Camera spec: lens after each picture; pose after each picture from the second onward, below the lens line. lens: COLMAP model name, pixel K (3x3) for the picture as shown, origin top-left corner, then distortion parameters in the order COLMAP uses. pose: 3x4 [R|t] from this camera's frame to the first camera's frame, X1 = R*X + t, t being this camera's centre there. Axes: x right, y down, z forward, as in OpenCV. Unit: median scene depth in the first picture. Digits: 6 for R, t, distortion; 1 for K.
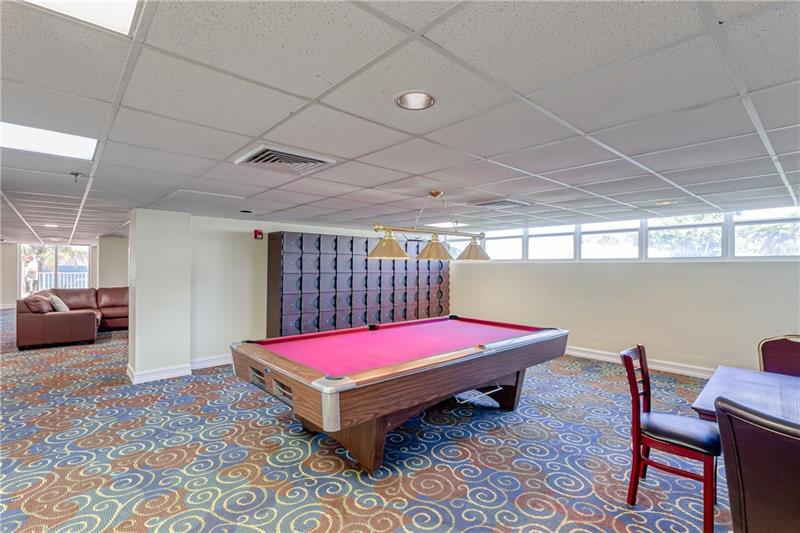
lens RADIAL K [[382.6, 0, 394.8], [0, 382.6, 264.3], [0, 0, 1]] dist [-0.001261, 0.001240]
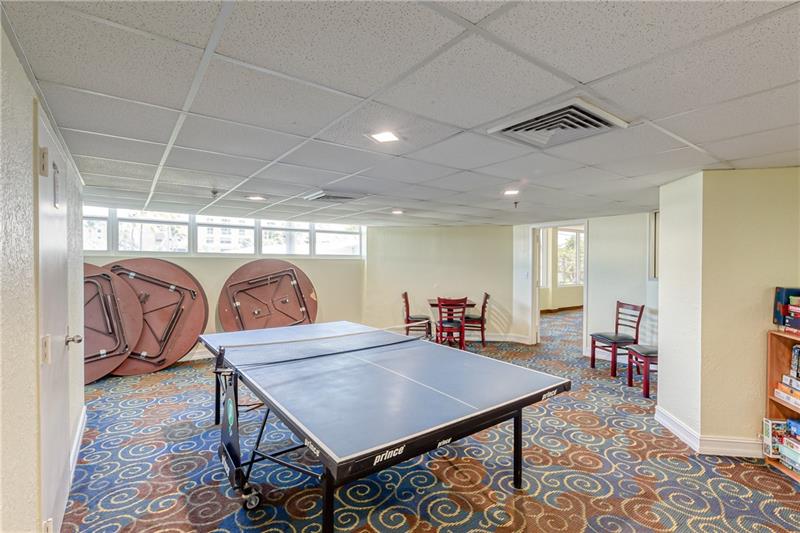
lens RADIAL K [[382.6, 0, 405.6], [0, 382.6, 267.5], [0, 0, 1]] dist [-0.001261, 0.001240]
pose [[0.079169, -0.015688, 0.996738, -0.593842], [-0.009513, 0.999819, 0.016492, 0.000568], [-0.996816, -0.010787, 0.079005, 0.683722]]
